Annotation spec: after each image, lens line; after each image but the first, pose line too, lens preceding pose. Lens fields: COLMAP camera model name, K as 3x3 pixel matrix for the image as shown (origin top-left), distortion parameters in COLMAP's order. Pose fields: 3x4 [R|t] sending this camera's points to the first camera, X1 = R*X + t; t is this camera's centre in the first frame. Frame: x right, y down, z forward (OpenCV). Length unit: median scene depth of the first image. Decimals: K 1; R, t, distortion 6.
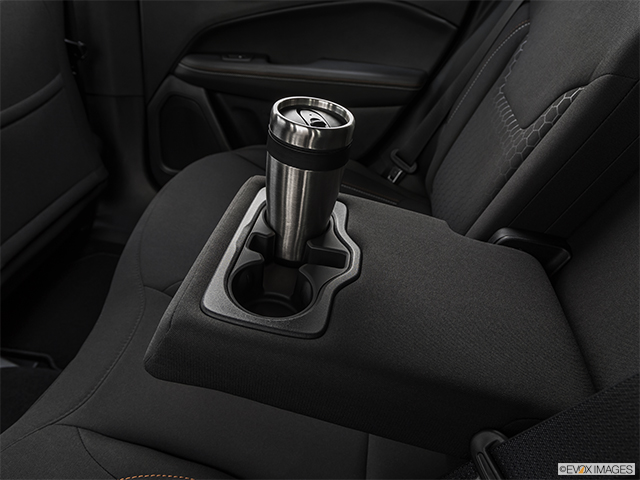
lens RADIAL K [[448.9, 0, 320.0], [0, 448.9, 240.0], [0, 0, 1]] dist [-0.002075, 0.003876]
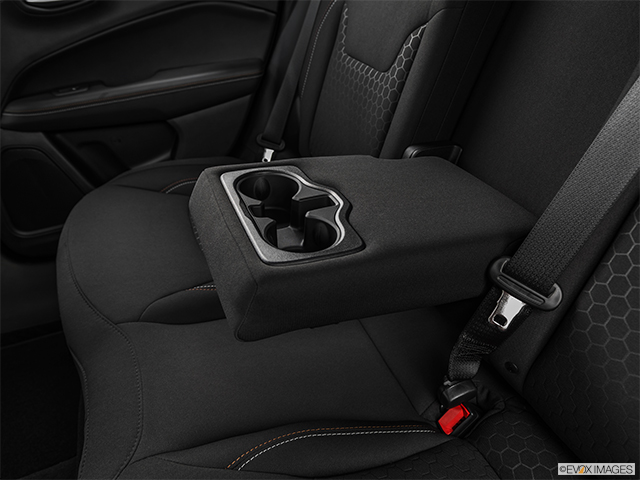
lens RADIAL K [[448.9, 0, 320.0], [0, 448.9, 240.0], [0, 0, 1]] dist [-0.002075, 0.003876]
pose [[0.861306, -0.366112, 0.352298, -0.195398], [0.372051, 0.926674, 0.053411, 0.031733], [-0.346020, 0.085070, 0.934363, -0.038833]]
